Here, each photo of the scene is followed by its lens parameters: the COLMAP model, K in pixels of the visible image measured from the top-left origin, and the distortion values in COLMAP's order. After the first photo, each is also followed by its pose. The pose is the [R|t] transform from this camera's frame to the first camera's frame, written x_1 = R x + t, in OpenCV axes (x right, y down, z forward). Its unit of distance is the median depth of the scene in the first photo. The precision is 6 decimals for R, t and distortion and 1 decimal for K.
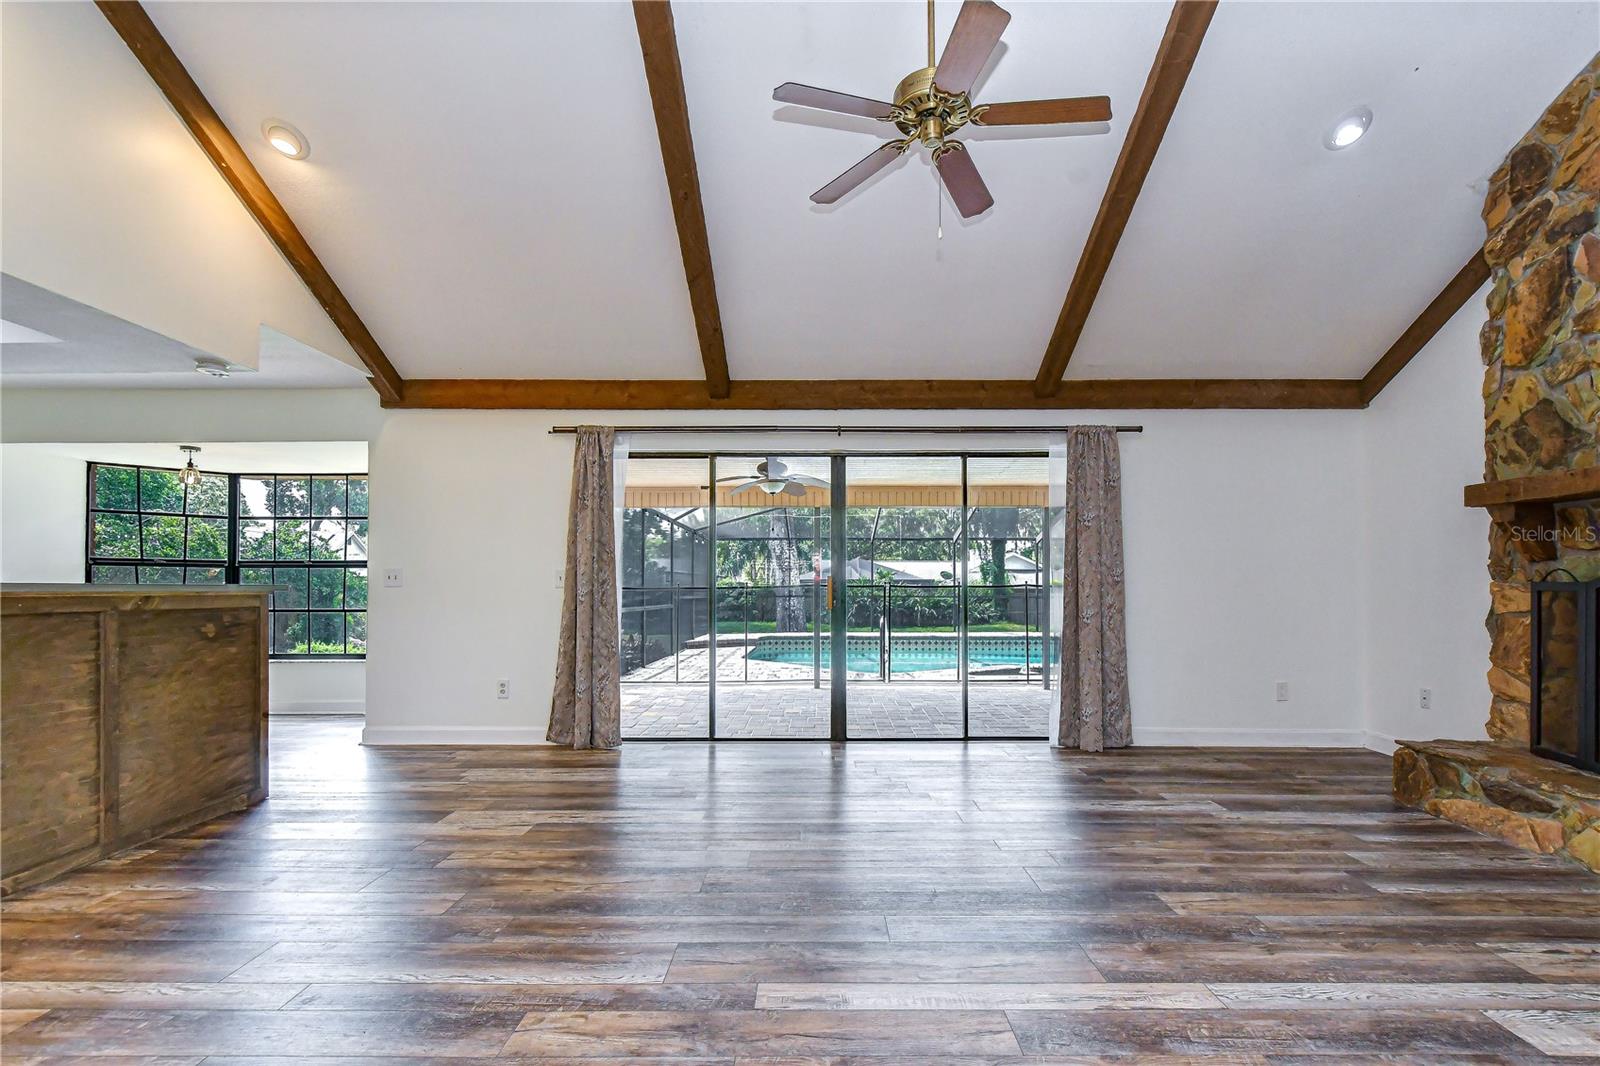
lens RADIAL K [[728.8, 0, 754.1], [0, 728.8, 588.4], [0, 0, 1]] dist [0.004285, -0.005959]
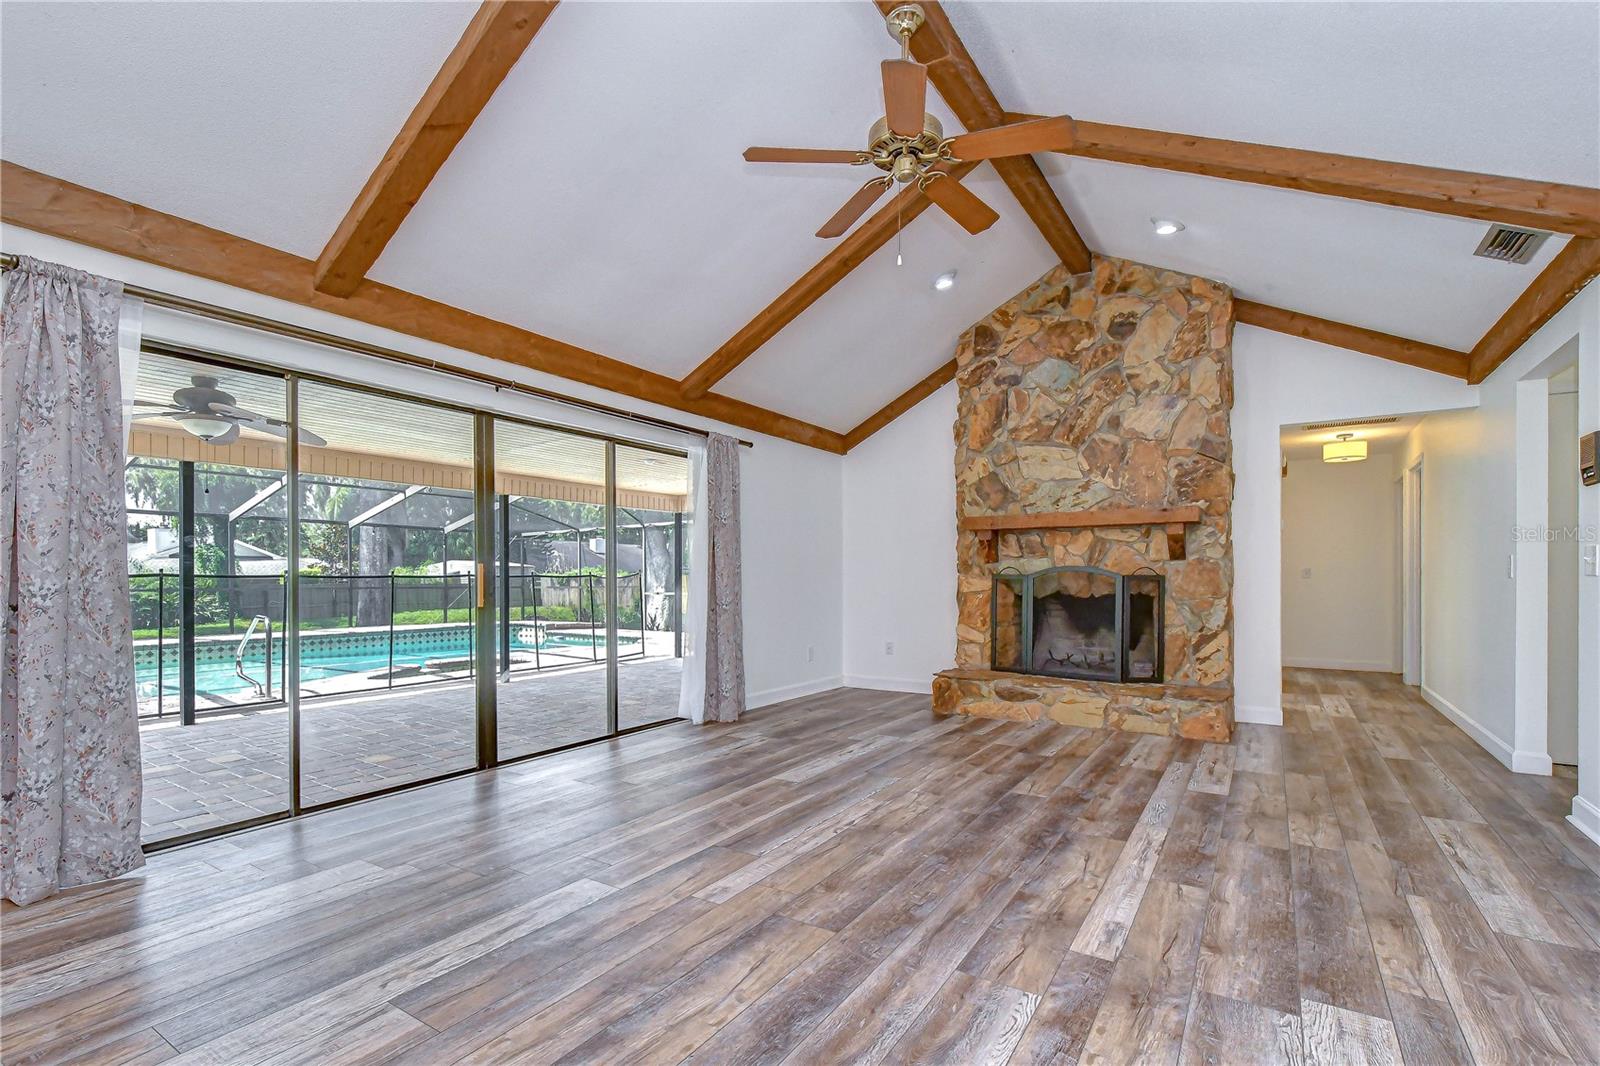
lens RADIAL K [[728.8, 0, 790.5], [0, 728.8, 580.9], [0, 0, 1]] dist [0.004285, -0.005959]
pose [[0.505403, -0.005257, 0.862867, -0.666482], [0.003036, 0.999986, 0.004314, -0.001138], [-0.862878, 0.000439, 0.505412, 0.486188]]
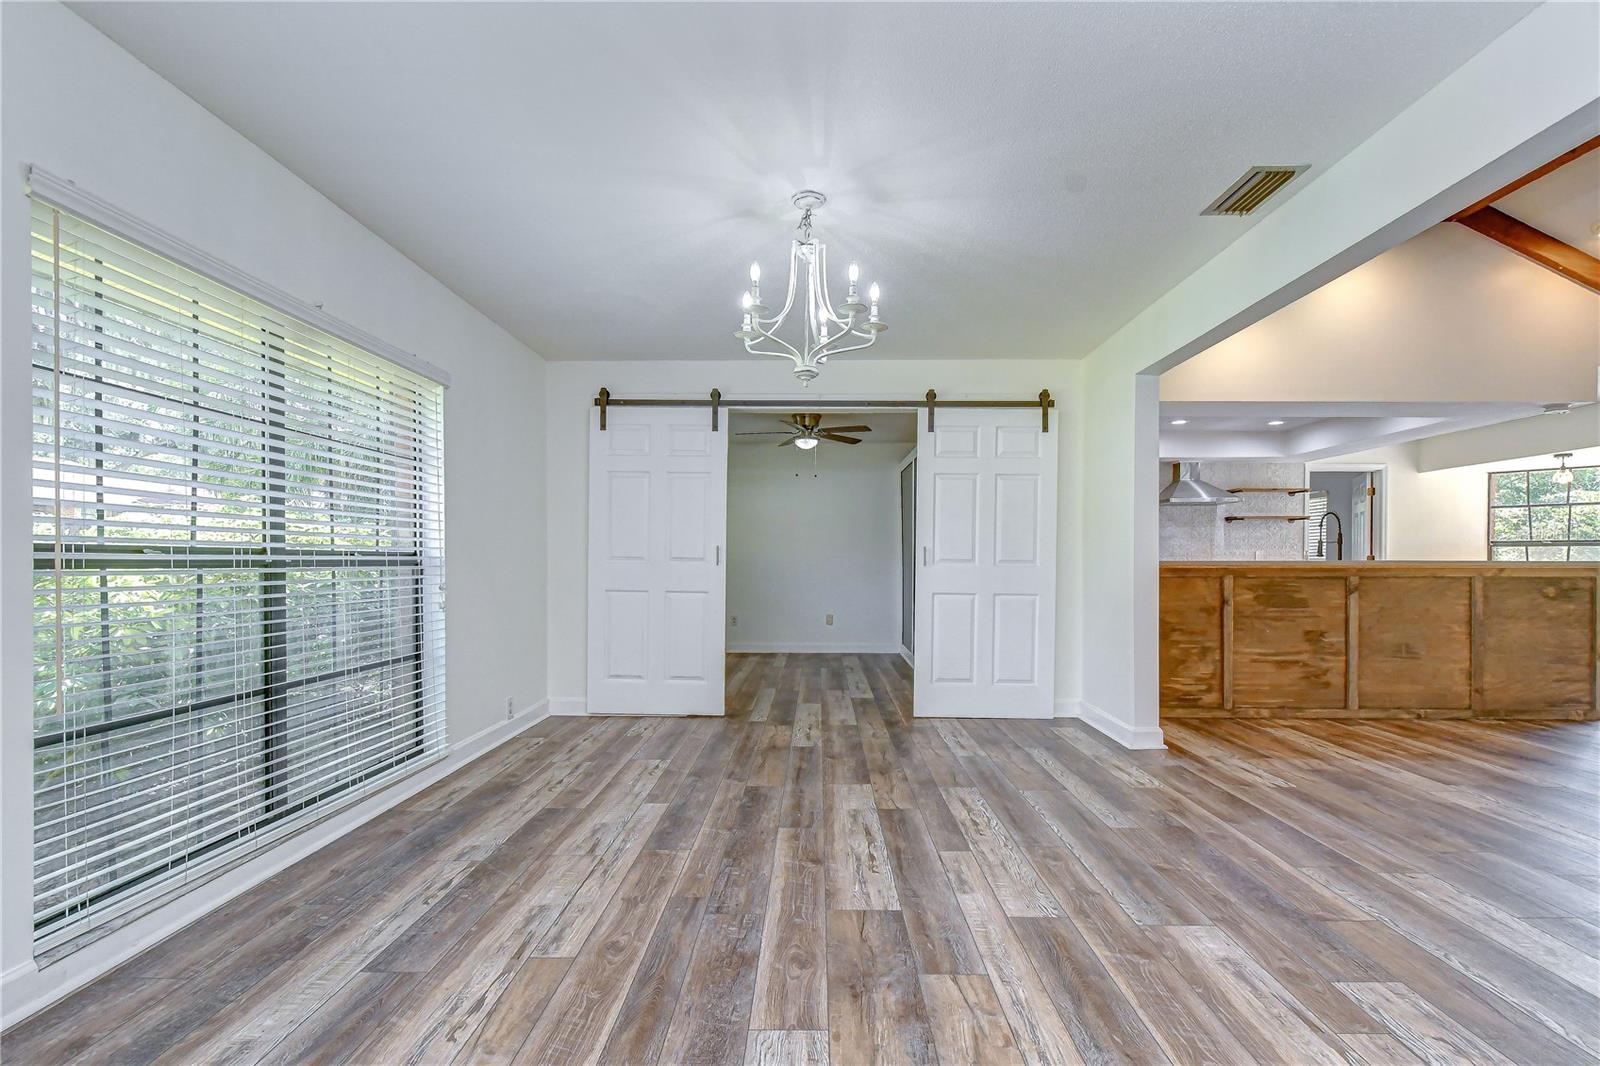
lens RADIAL K [[728.8, 0, 798.9], [0, 728.8, 561.3], [0, 0, 1]] dist [0.004285, -0.005959]
pose [[0.019929, -0.000039, -0.999801, 0.615584], [-0.000560, 1.000000, -0.000050, 0.001320], [0.999801, 0.000561, 0.019929, -0.456357]]
